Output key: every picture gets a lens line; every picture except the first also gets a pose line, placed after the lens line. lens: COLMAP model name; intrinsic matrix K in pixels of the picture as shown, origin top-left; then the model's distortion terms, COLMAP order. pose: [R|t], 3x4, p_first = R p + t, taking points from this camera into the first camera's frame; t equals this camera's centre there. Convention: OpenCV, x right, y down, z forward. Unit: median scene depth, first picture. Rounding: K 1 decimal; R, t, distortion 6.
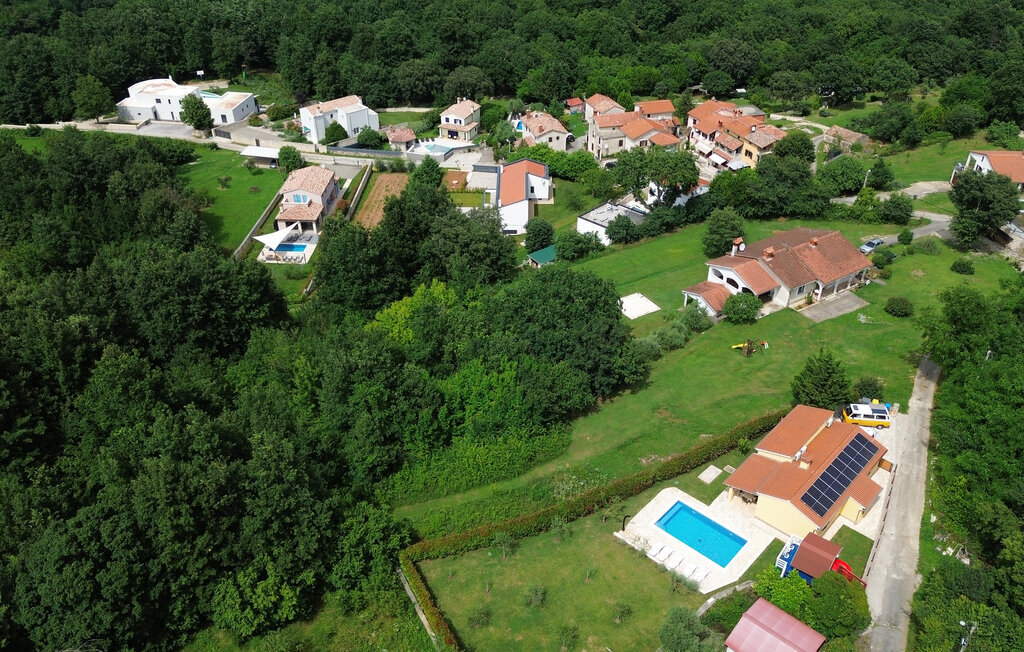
lens RADIAL K [[837.5, 0, 517.9], [0, 837.5, 330.3], [0, 0, 1]] dist [0.060807, -0.064762]
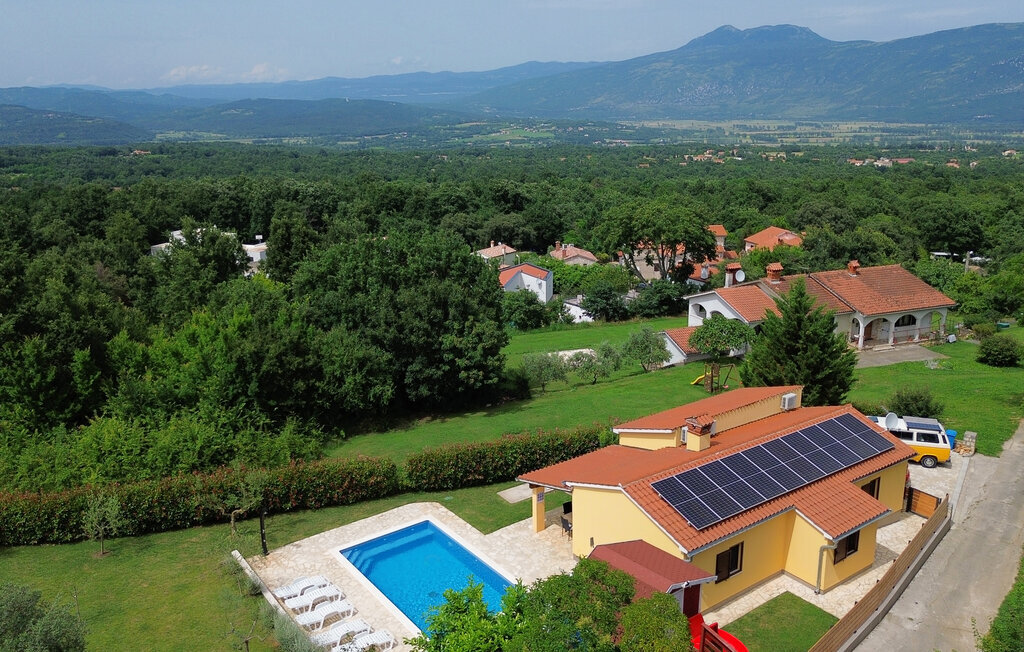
lens RADIAL K [[837.5, 0, 502.6], [0, 837.5, 324.9], [0, 0, 1]] dist [0.060807, -0.064762]
pose [[0.981056, 0.039839, -0.189586, 0.271138], [-0.098896, 0.944495, -0.313287, 0.208289], [0.166582, 0.326101, 0.930542, 0.474191]]
